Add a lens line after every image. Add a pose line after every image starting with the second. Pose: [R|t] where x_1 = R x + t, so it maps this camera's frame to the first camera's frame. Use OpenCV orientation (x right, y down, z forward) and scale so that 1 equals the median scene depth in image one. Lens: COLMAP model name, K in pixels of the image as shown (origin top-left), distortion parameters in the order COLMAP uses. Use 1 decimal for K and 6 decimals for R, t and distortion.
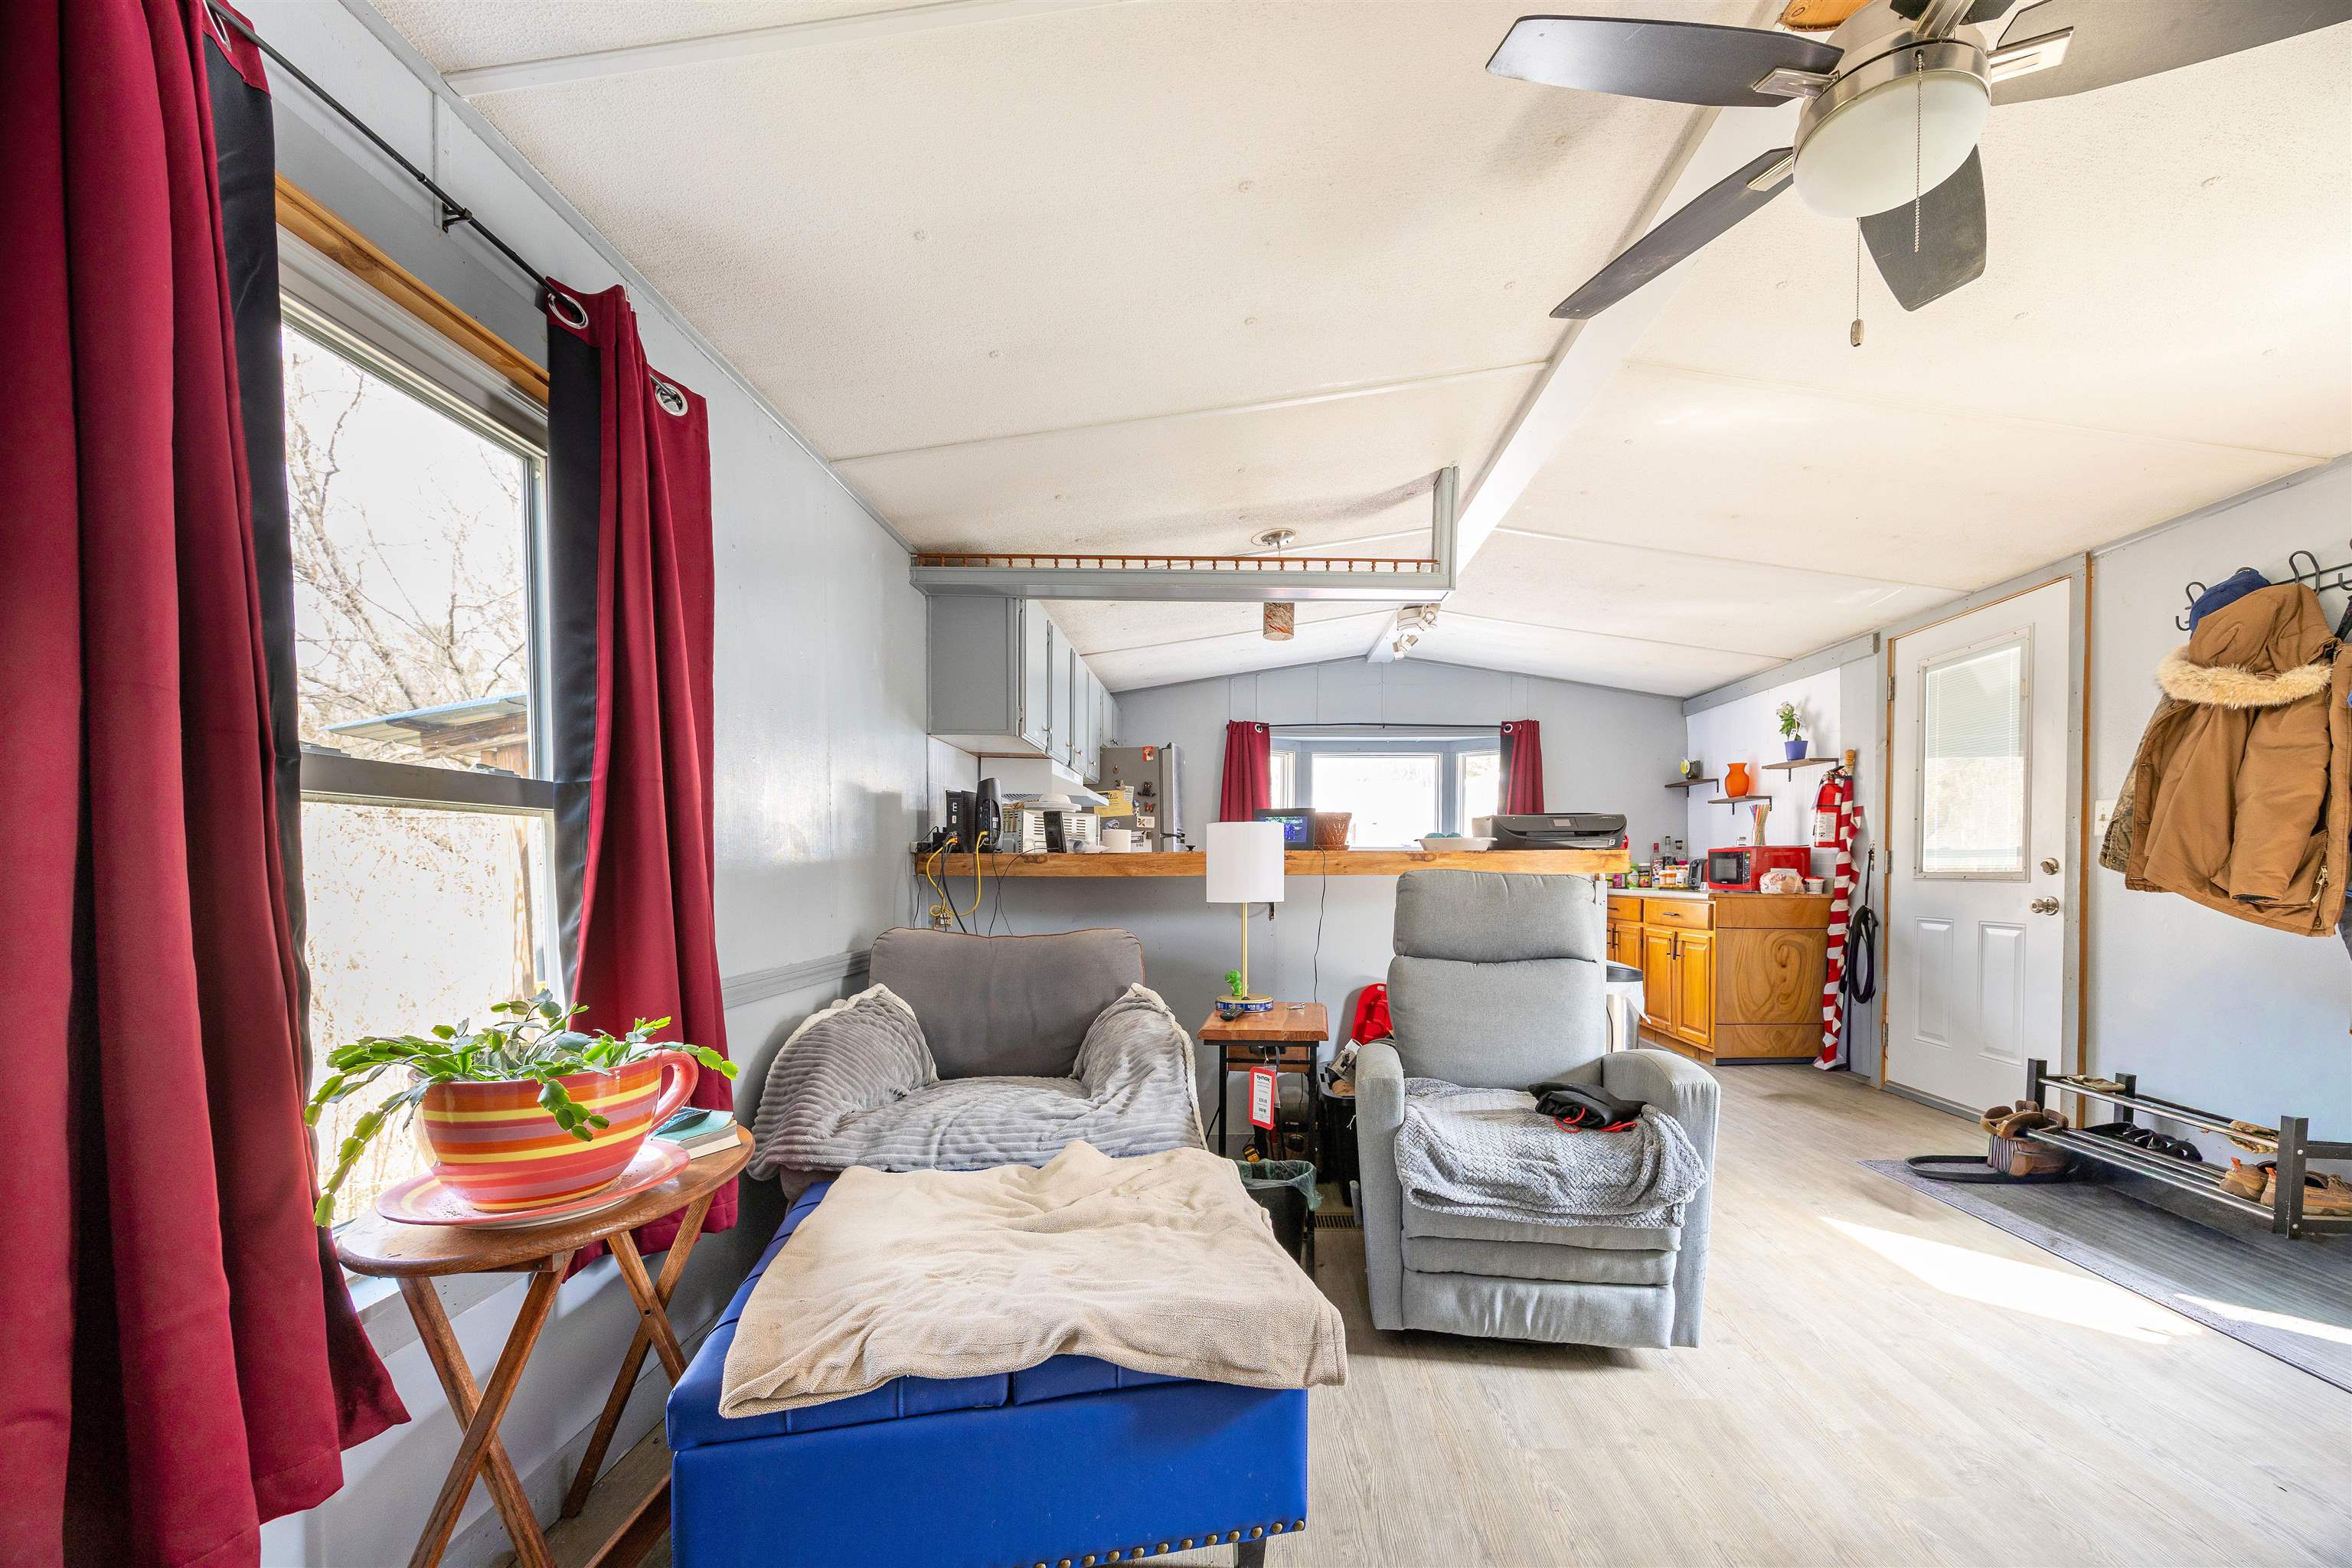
lens RADIAL K [[1093.2, 0, 1187.1], [0, 1093.2, 885.9], [0, 0, 1]] dist [-0.002153, 0.001003]
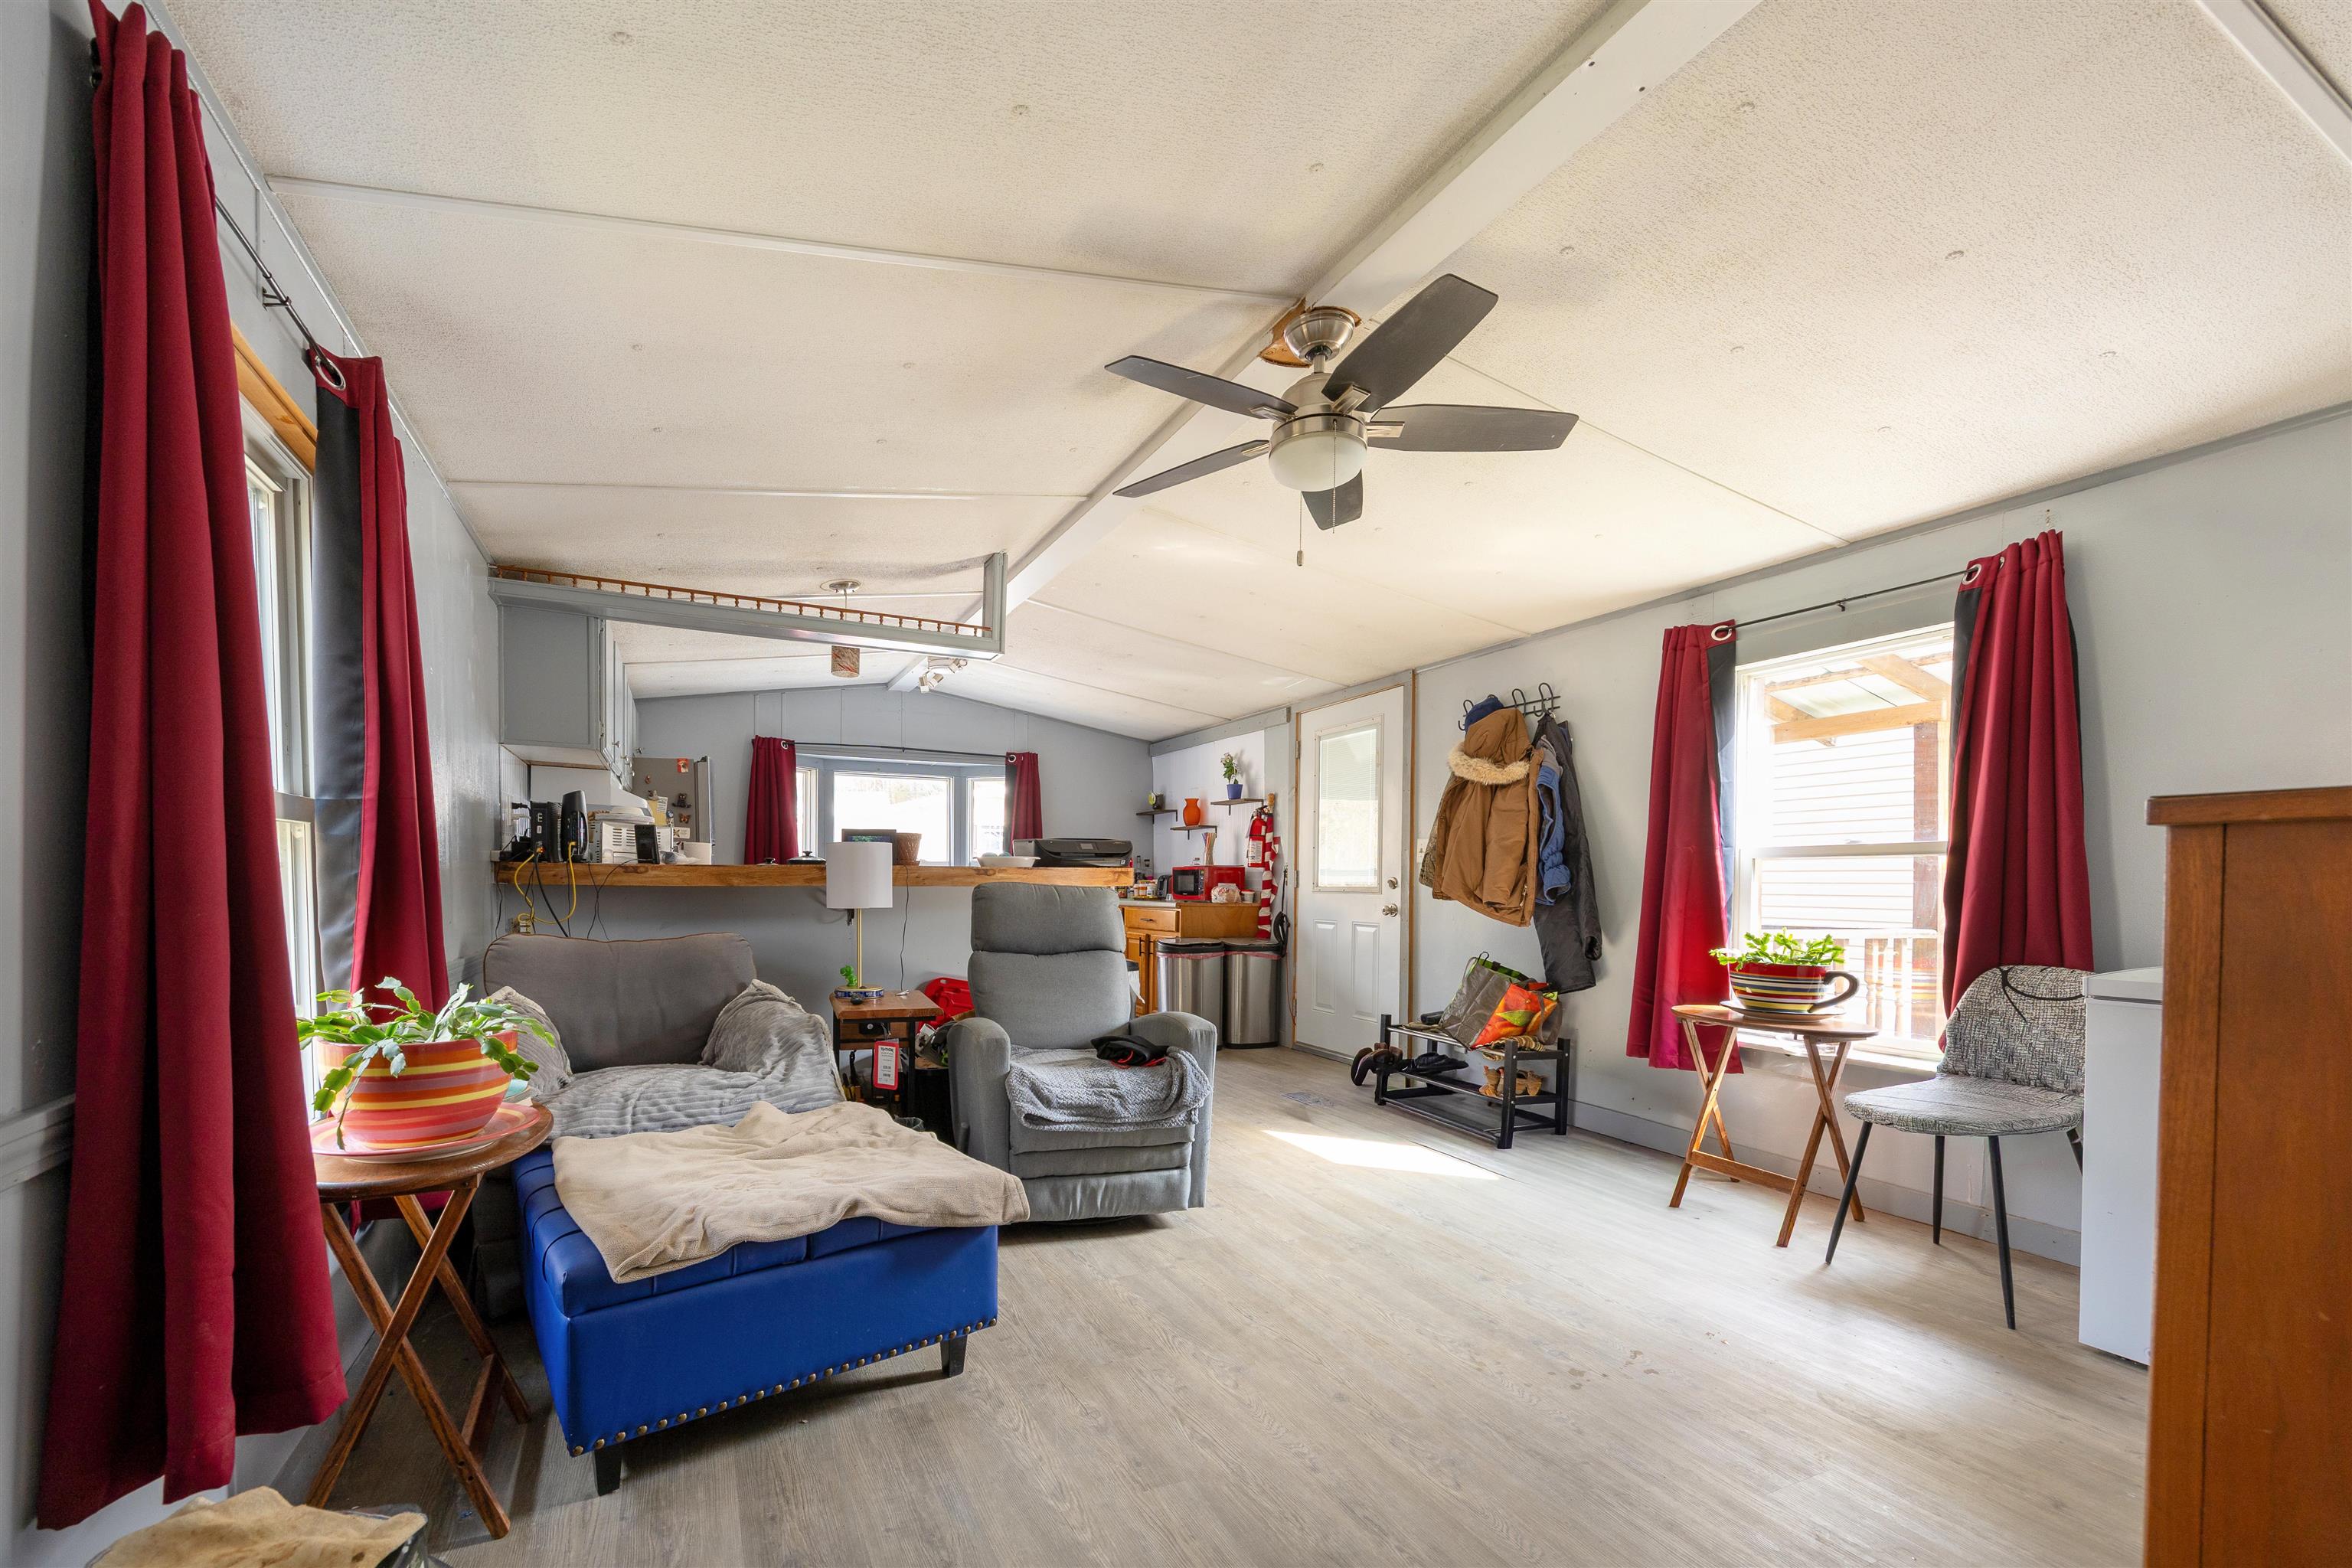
lens RADIAL K [[1093.2, 0, 1187.1], [0, 1093.2, 885.9], [0, 0, 1]] dist [-0.002153, 0.001003]
pose [[0.885164, 0.006128, 0.465239, -0.178884], [-0.000968, 0.999935, -0.011328, 0.003542], [-0.465279, 0.009576, 0.885112, -0.222292]]
